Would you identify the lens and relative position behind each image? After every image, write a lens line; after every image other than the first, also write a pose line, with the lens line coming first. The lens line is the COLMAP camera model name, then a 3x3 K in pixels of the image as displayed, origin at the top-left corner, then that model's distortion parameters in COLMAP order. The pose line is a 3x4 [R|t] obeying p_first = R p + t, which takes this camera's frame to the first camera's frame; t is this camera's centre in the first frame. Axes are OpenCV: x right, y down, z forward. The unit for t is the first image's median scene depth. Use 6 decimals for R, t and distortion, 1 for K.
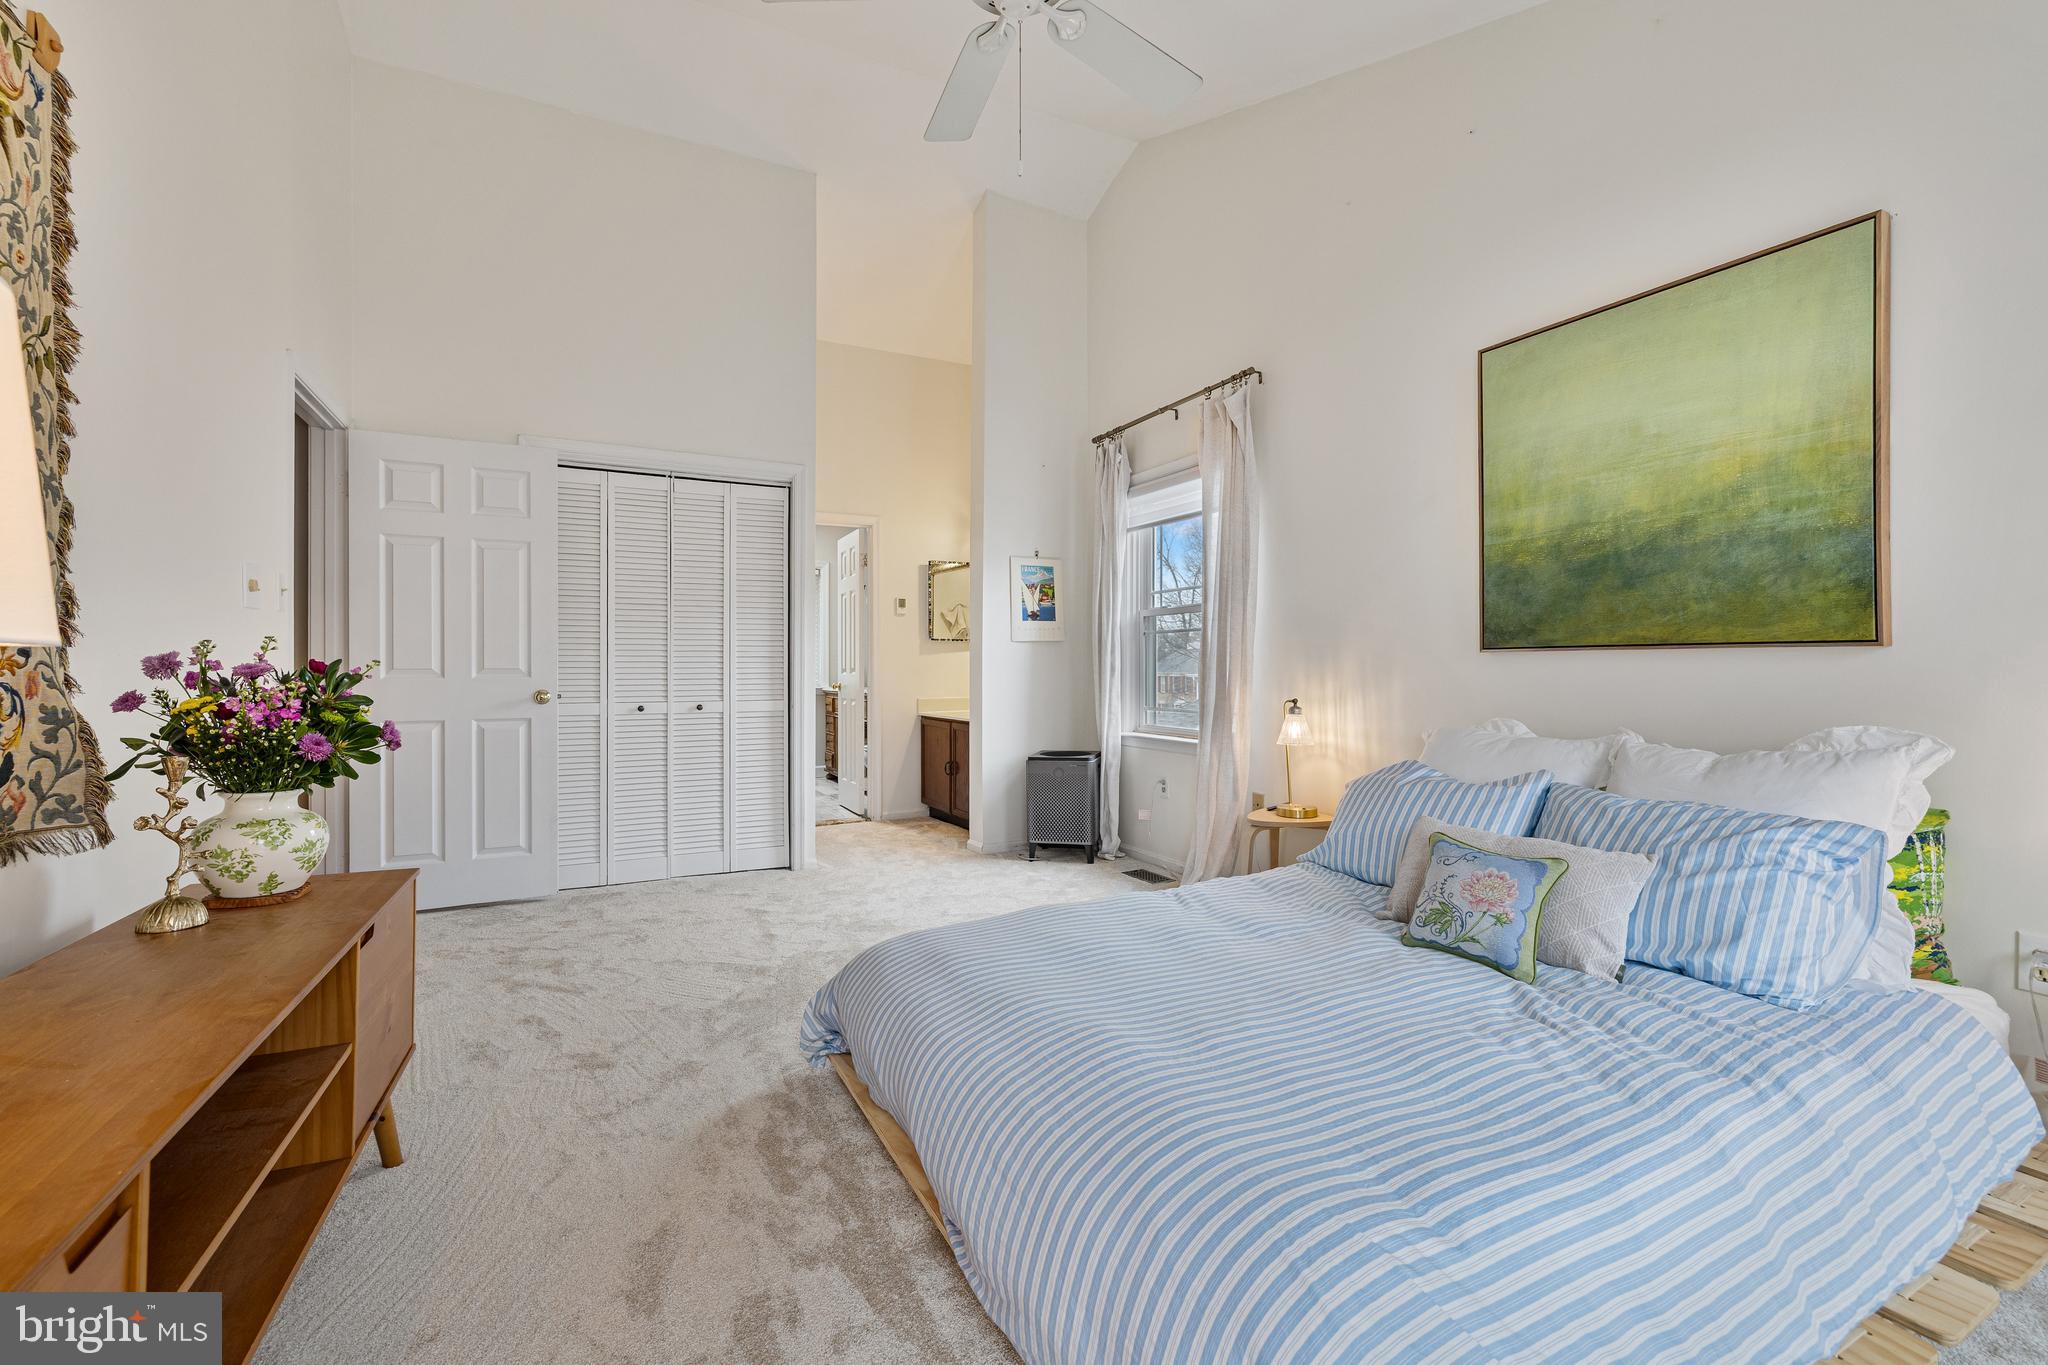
lens RADIAL K [[869.0, 0, 1024.0], [0, 869.0, 669.3], [0, 0, 1]] dist [-0.001419, 0.000019]
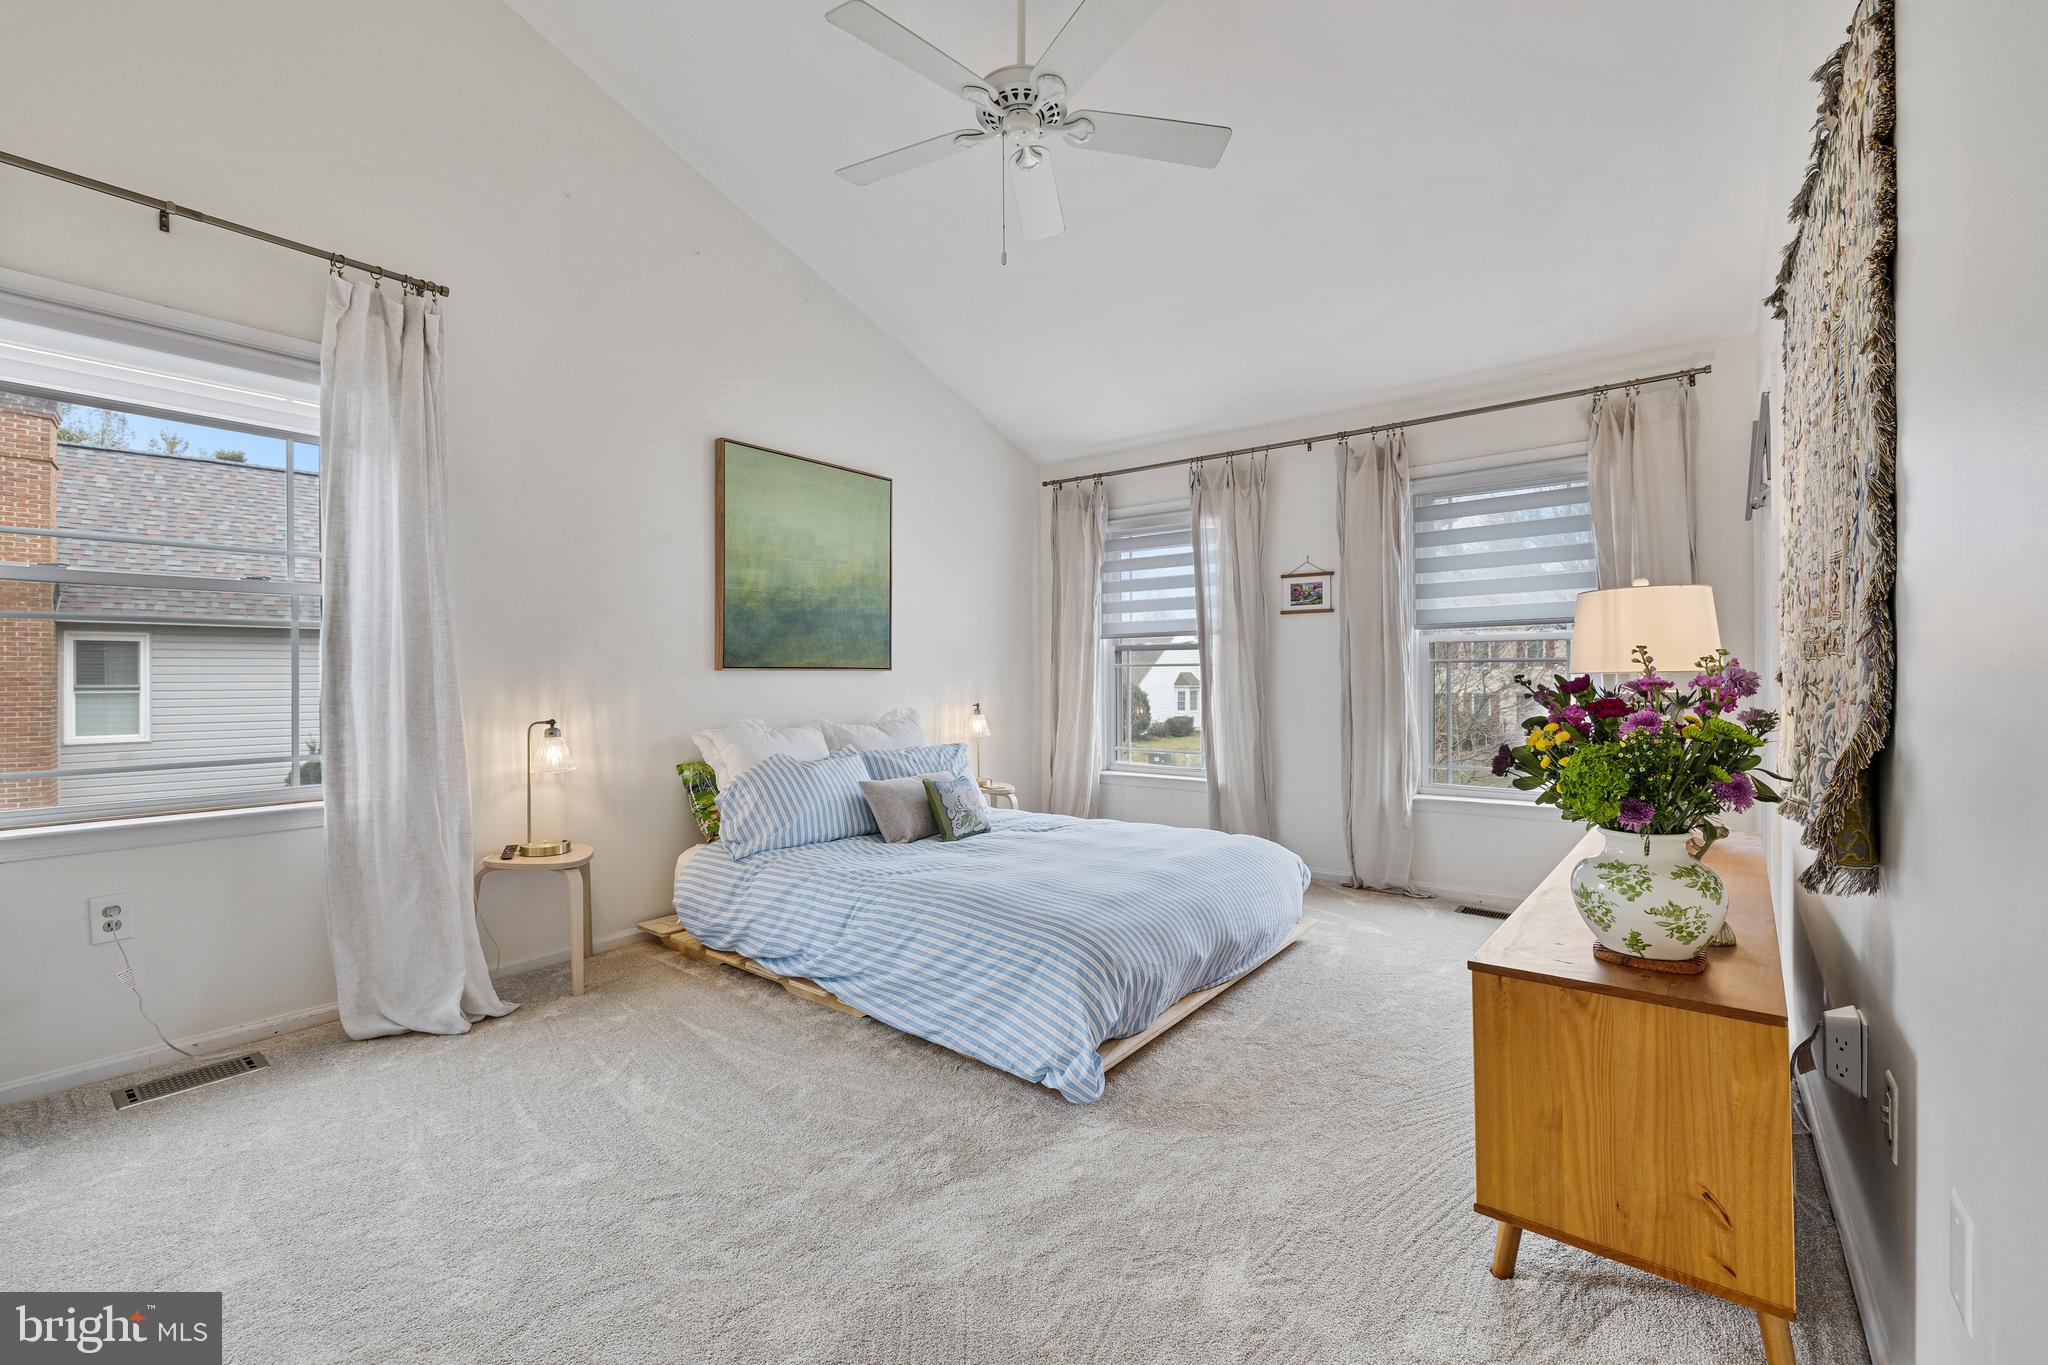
lens RADIAL K [[869.0, 0, 1024.0], [0, 869.0, 669.3], [0, 0, 1]] dist [-0.001419, 0.000019]
pose [[-0.432269, 0.014421, 0.901629, -0.936689], [0.010976, 0.999882, -0.010730, -0.002712], [-0.901678, 0.005258, -0.432376, 1.297689]]
